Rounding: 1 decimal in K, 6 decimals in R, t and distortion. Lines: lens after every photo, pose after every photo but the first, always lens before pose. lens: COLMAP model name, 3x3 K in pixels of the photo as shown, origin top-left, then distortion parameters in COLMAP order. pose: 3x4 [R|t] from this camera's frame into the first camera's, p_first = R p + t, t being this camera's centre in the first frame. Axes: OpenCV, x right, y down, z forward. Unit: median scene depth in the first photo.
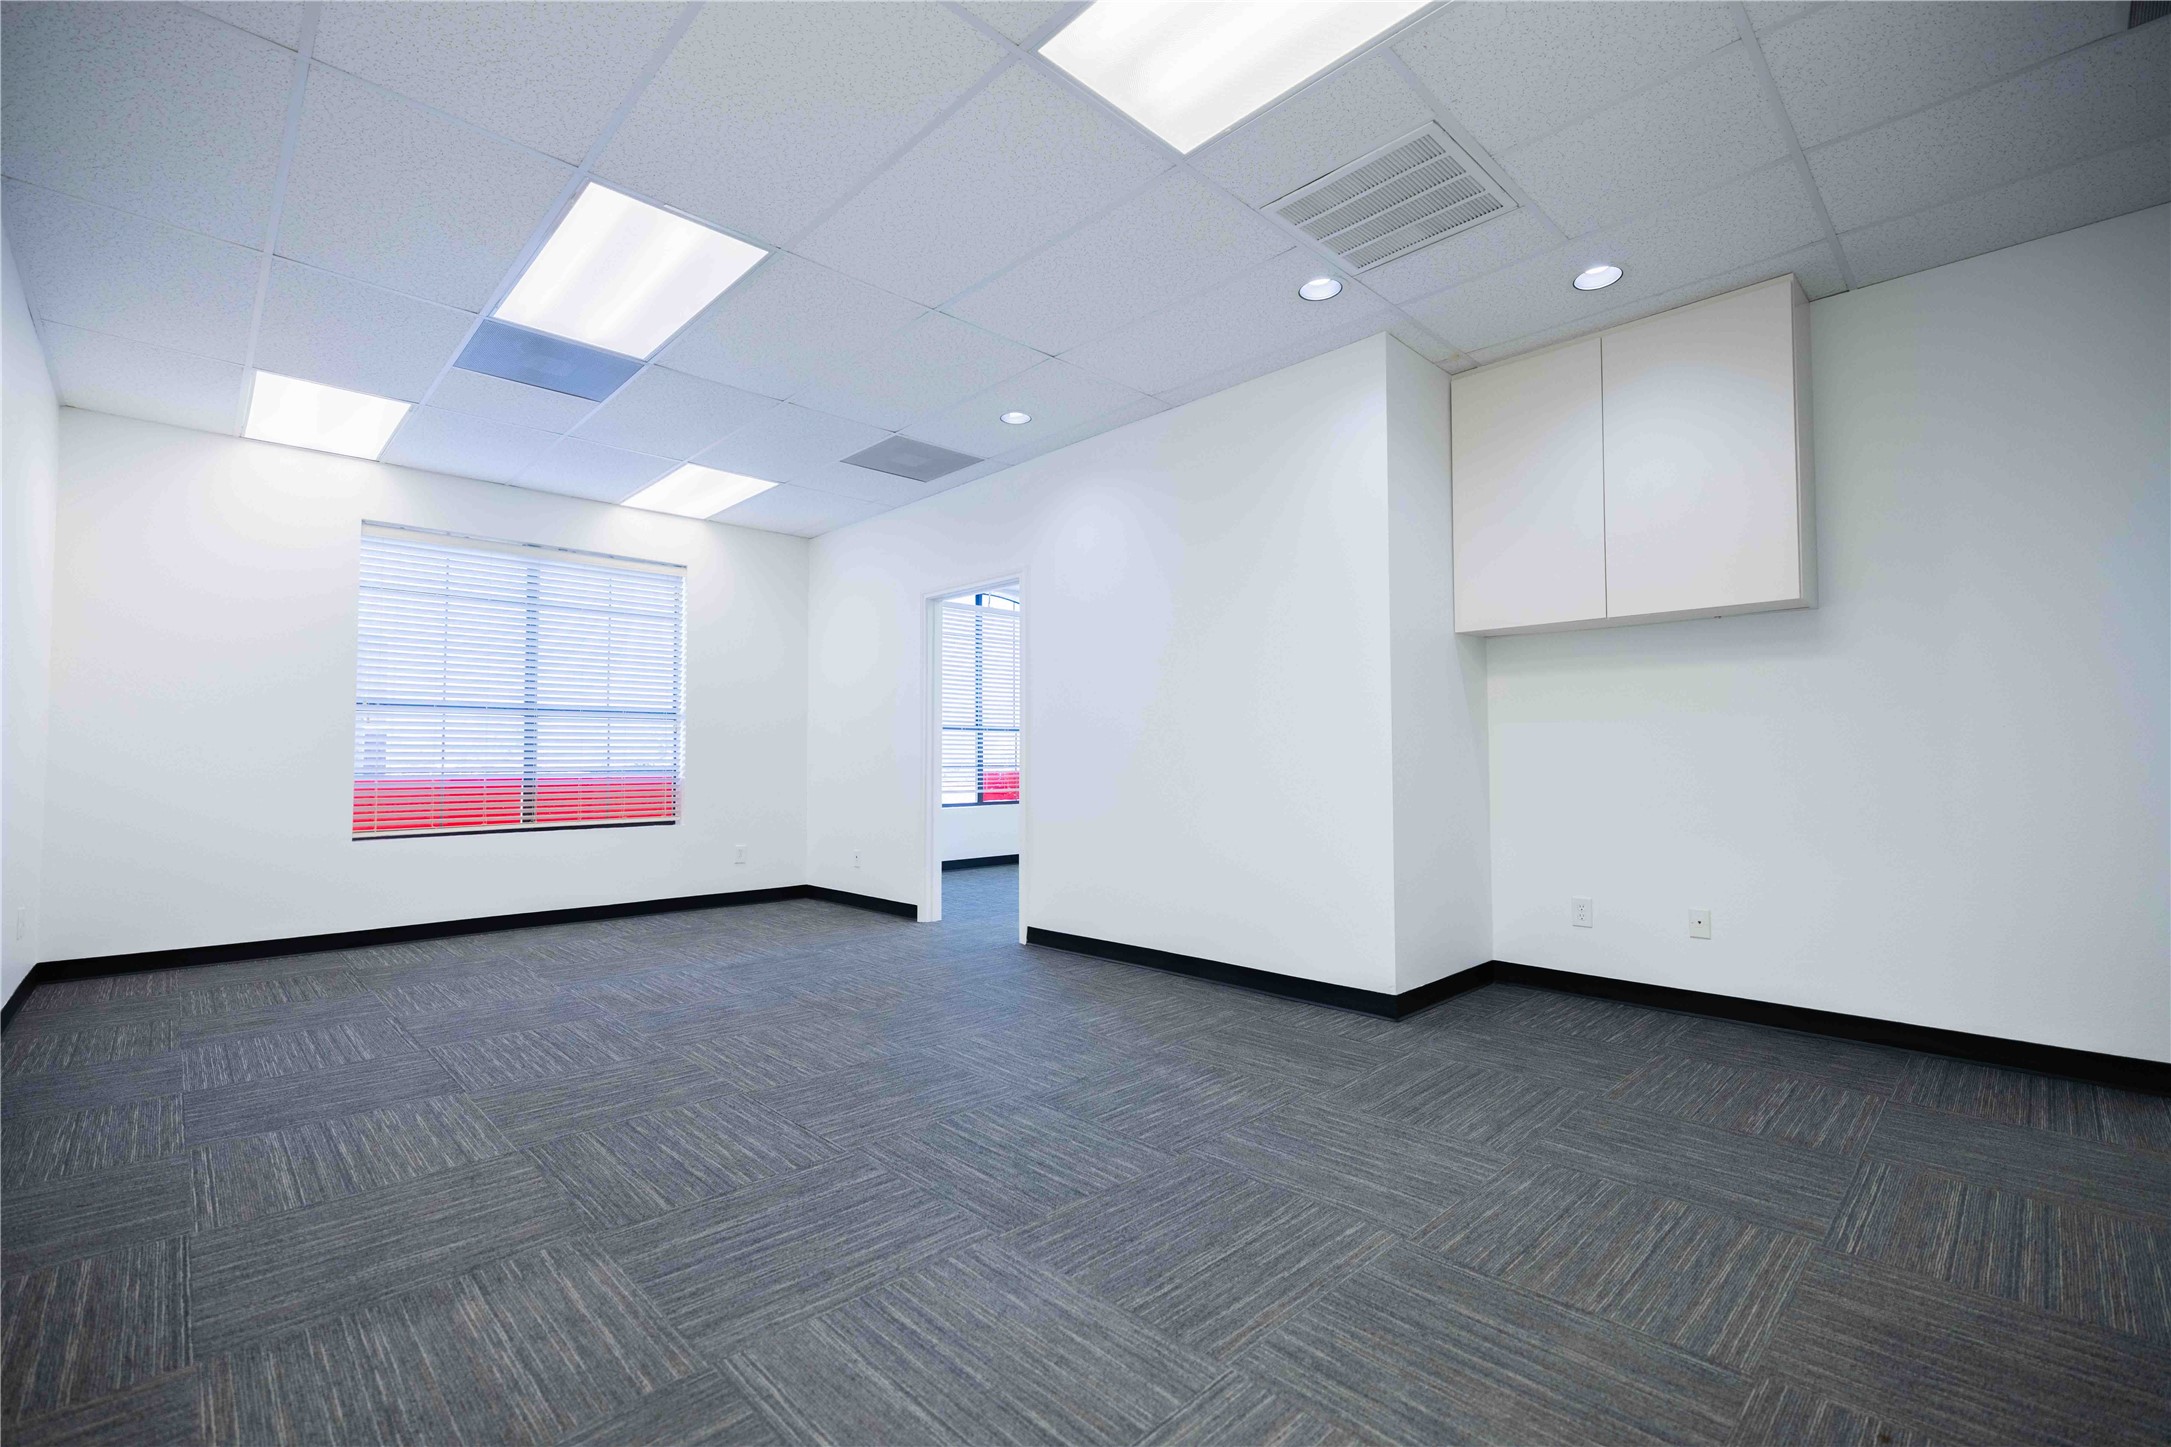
lens RADIAL K [[937.7, 0, 1085.5], [0, 937.7, 723.5], [0, 0, 1]] dist [0.000410, -0.000114]
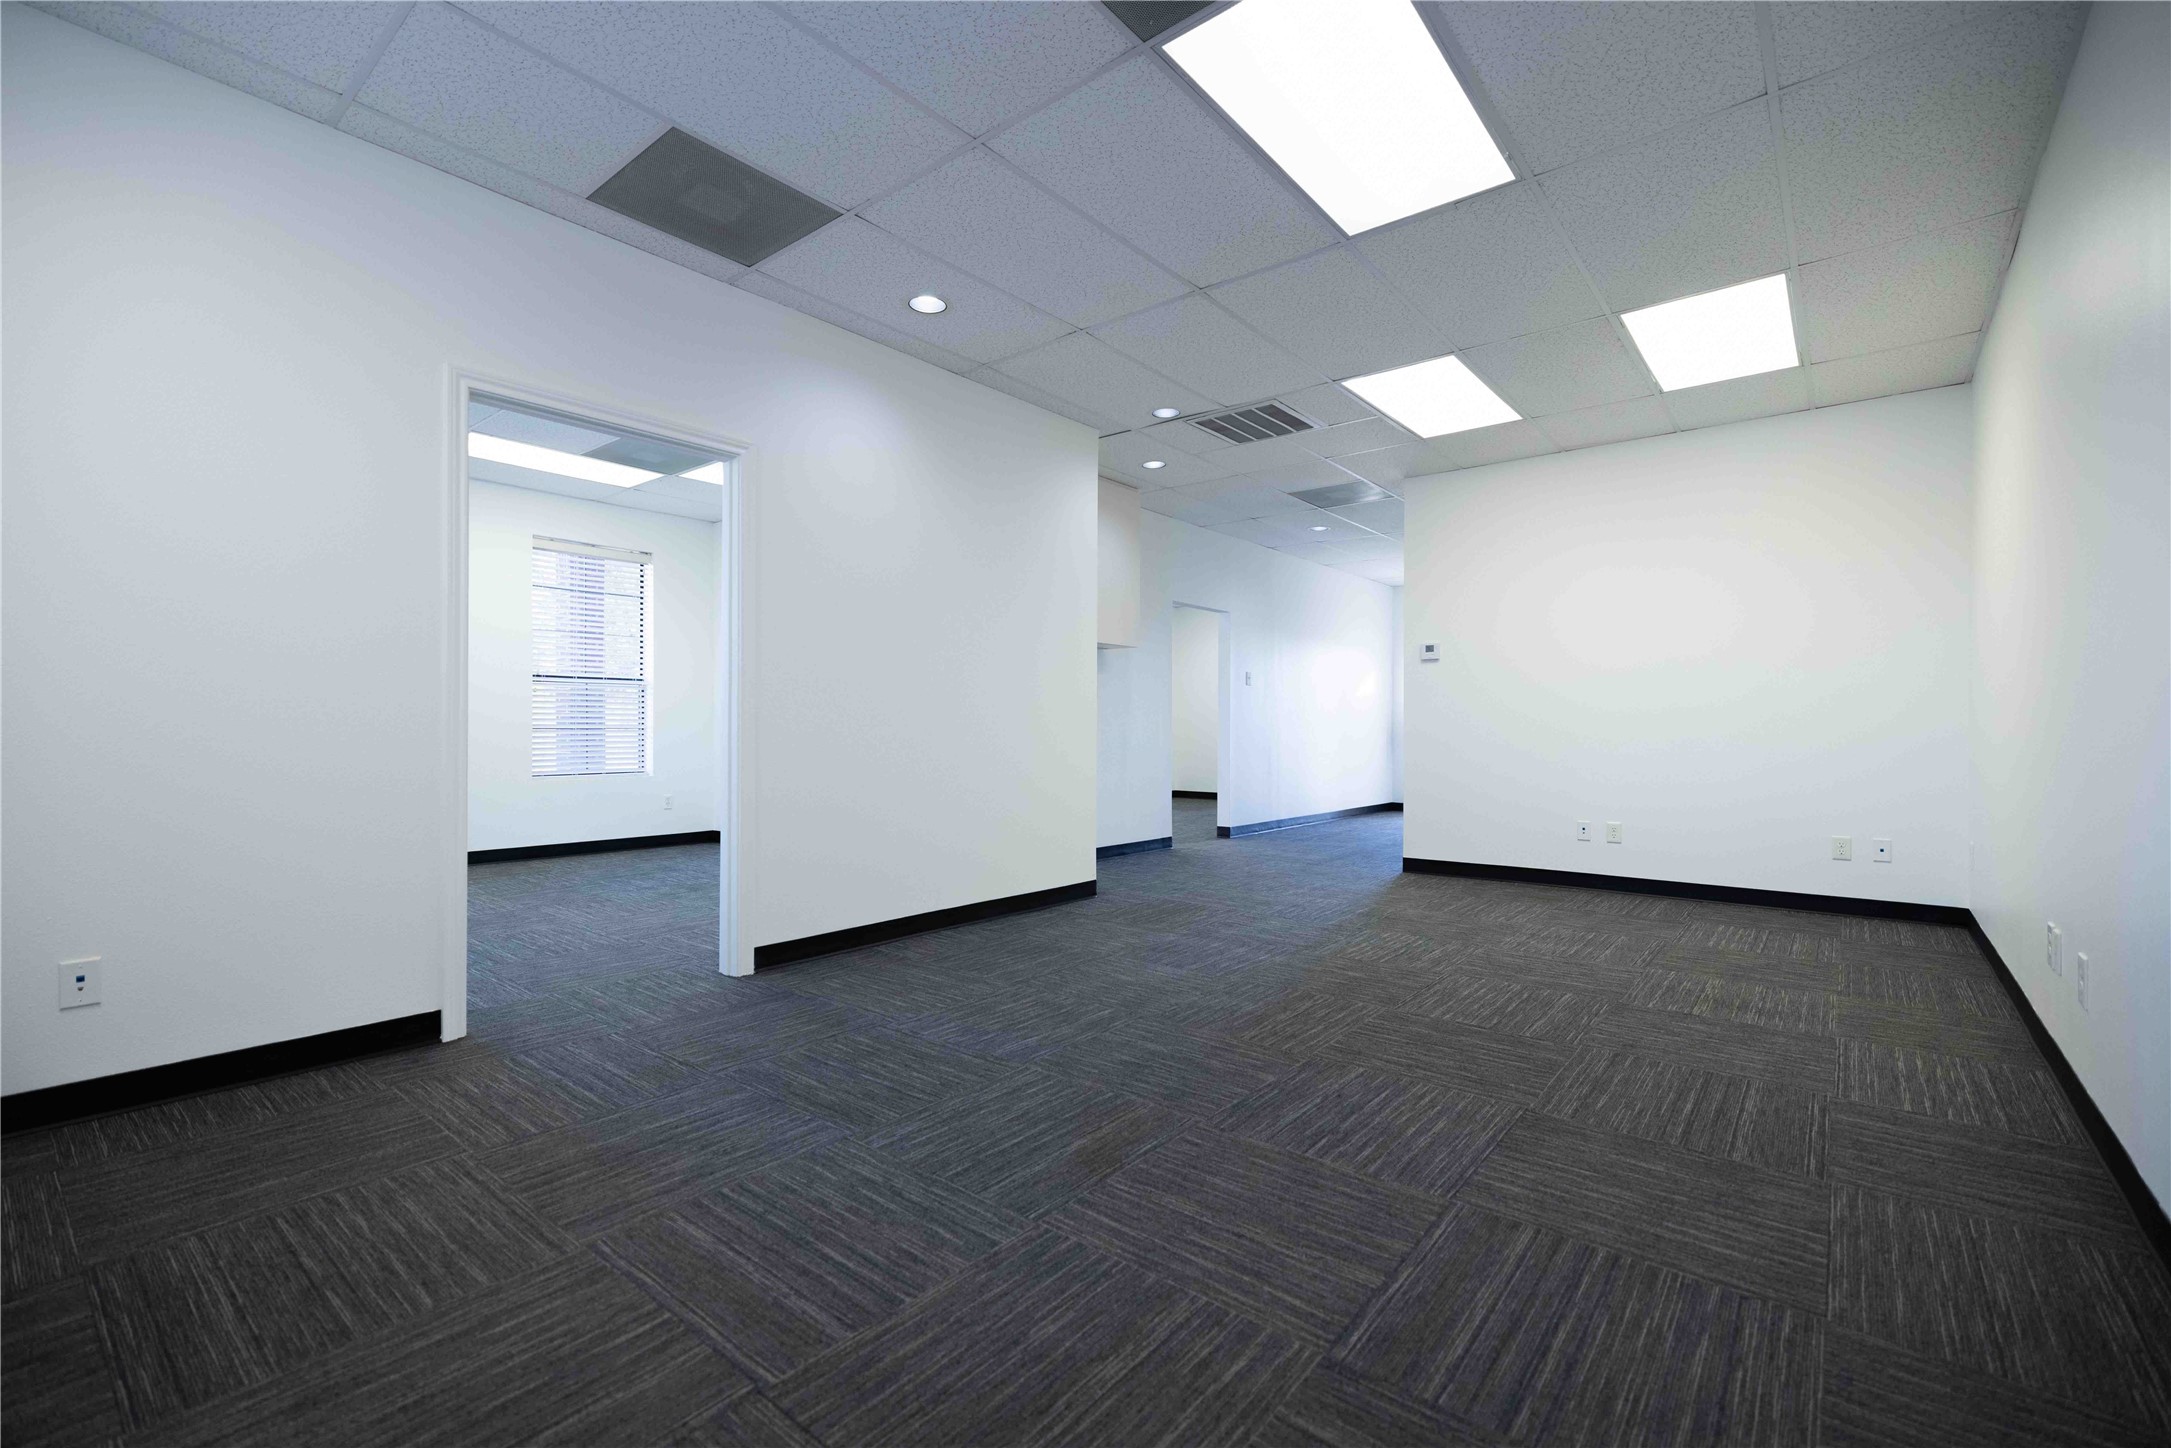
lens RADIAL K [[937.7, 0, 1085.5], [0, 937.7, 724.0], [0, 0, 1]] dist [0.000410, -0.000114]
pose [[-0.114558, 0.005664, 0.993400, -1.380185], [-0.045107, 0.998923, -0.010897, 0.068915], [-0.992392, -0.046057, -0.114179, 1.426456]]
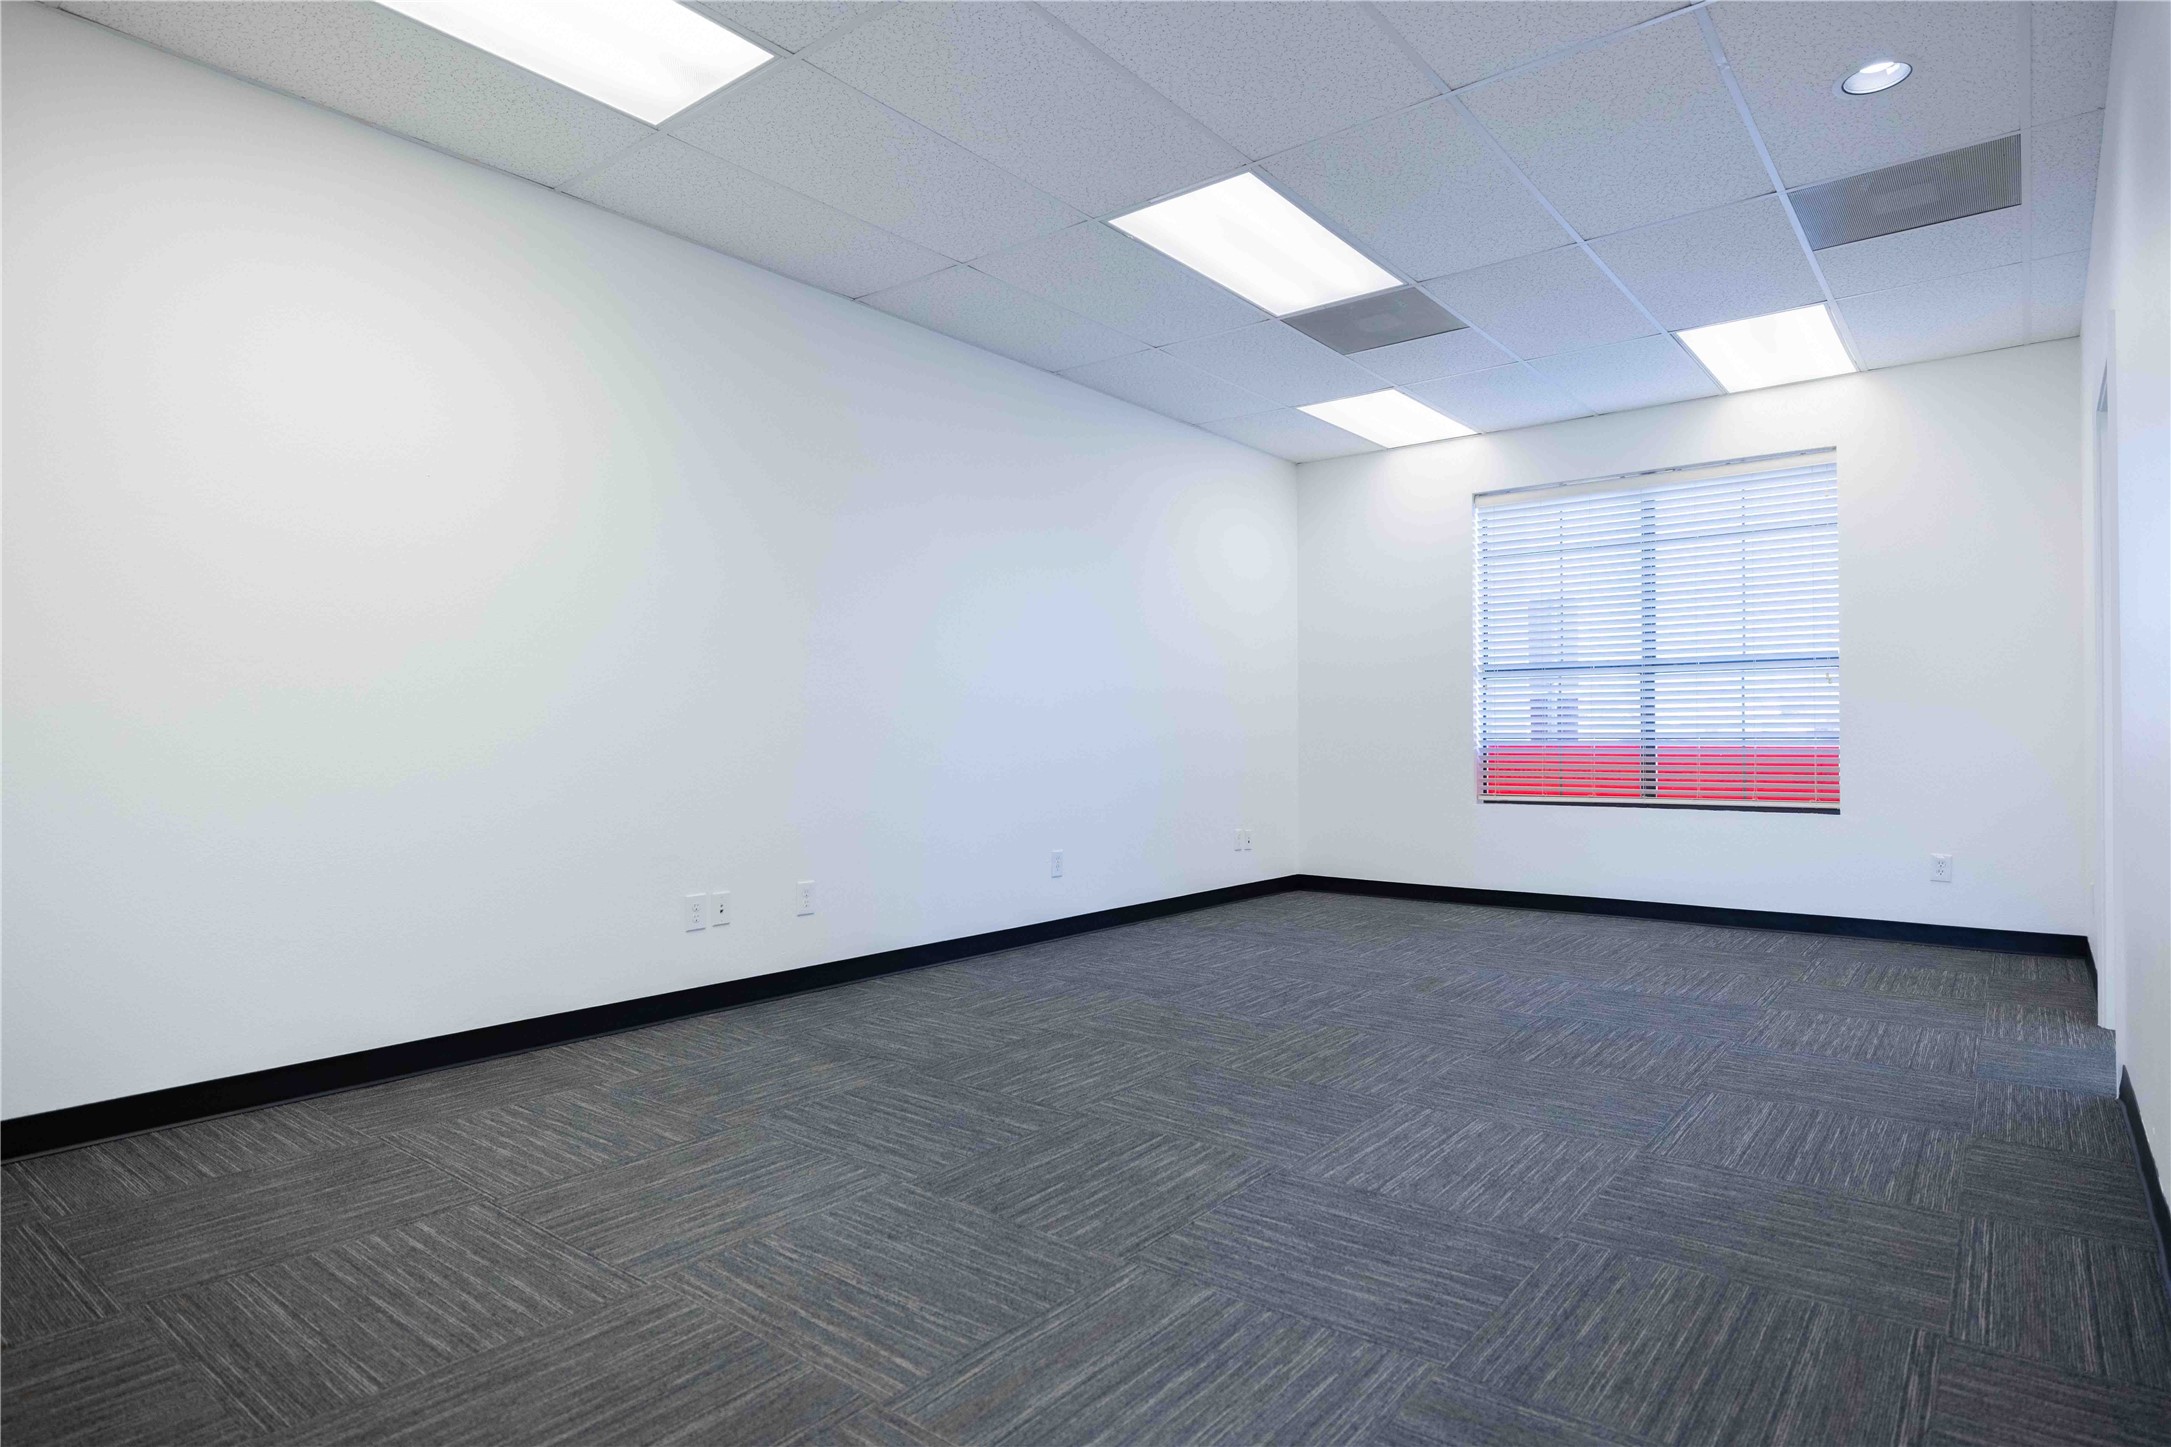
lens RADIAL K [[1181.7, 0, 1085.5], [0, 1181.7, 723.5], [0, 0, 1]] dist [-0.000811, 0.000345]
pose [[0.124115, -0.006849, -0.992244, 0.805933], [0.044125, 0.999025, -0.001376, 0.032496], [0.991286, -0.043612, 0.124296, 0.692173]]
